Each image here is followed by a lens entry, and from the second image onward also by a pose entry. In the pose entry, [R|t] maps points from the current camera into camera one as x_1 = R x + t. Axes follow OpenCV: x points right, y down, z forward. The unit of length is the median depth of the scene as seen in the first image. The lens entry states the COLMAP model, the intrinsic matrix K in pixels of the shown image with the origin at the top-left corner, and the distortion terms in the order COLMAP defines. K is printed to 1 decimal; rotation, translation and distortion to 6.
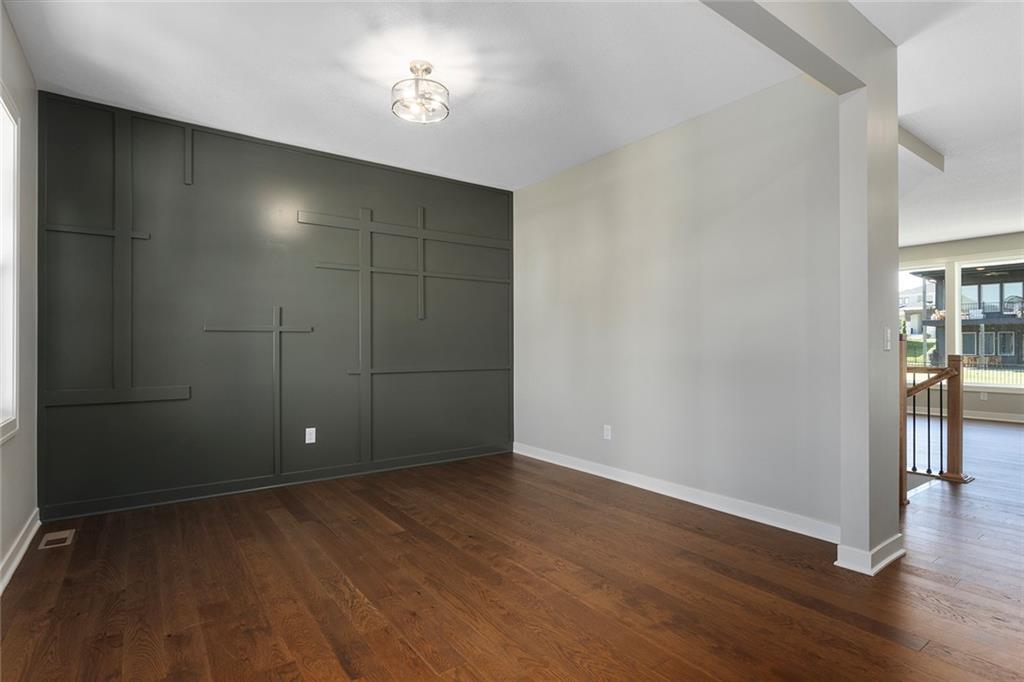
lens RADIAL K [[514.3, 0, 501.7], [0, 514.3, 340.1], [0, 0, 1]] dist [-0.011324, 0.006192]
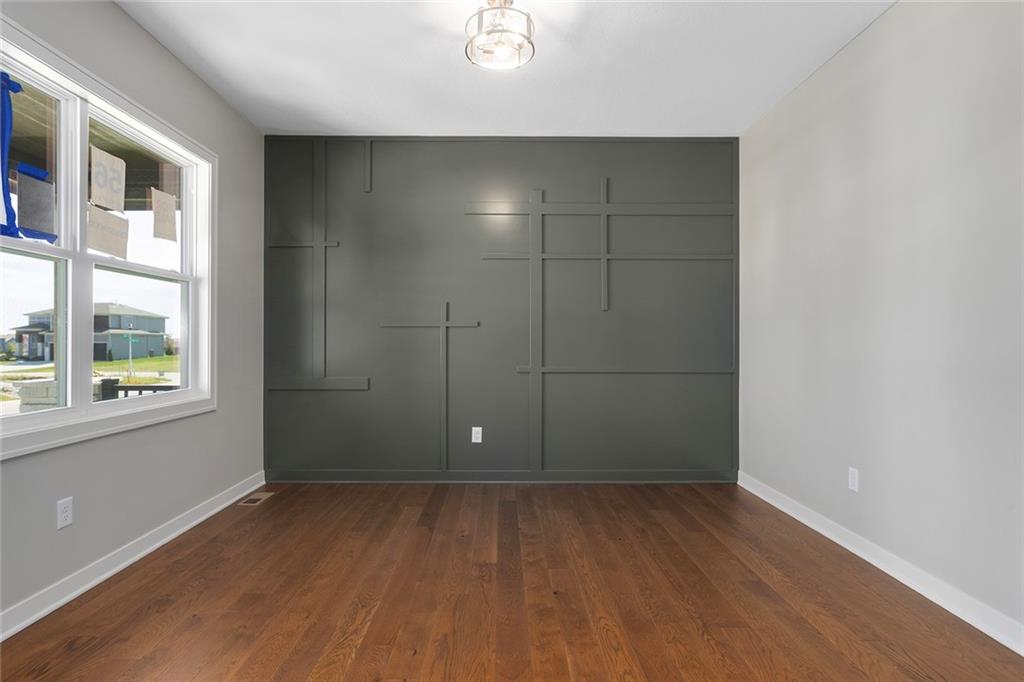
lens RADIAL K [[514.3, 0, 513.5], [0, 514.3, 339.5], [0, 0, 1]] dist [-0.011324, 0.006192]
pose [[0.815687, 0.000761, -0.578493, 0.269422], [0.002771, 0.999983, 0.005223, 0.003182], [0.578487, -0.005863, 0.815671, 0.285715]]
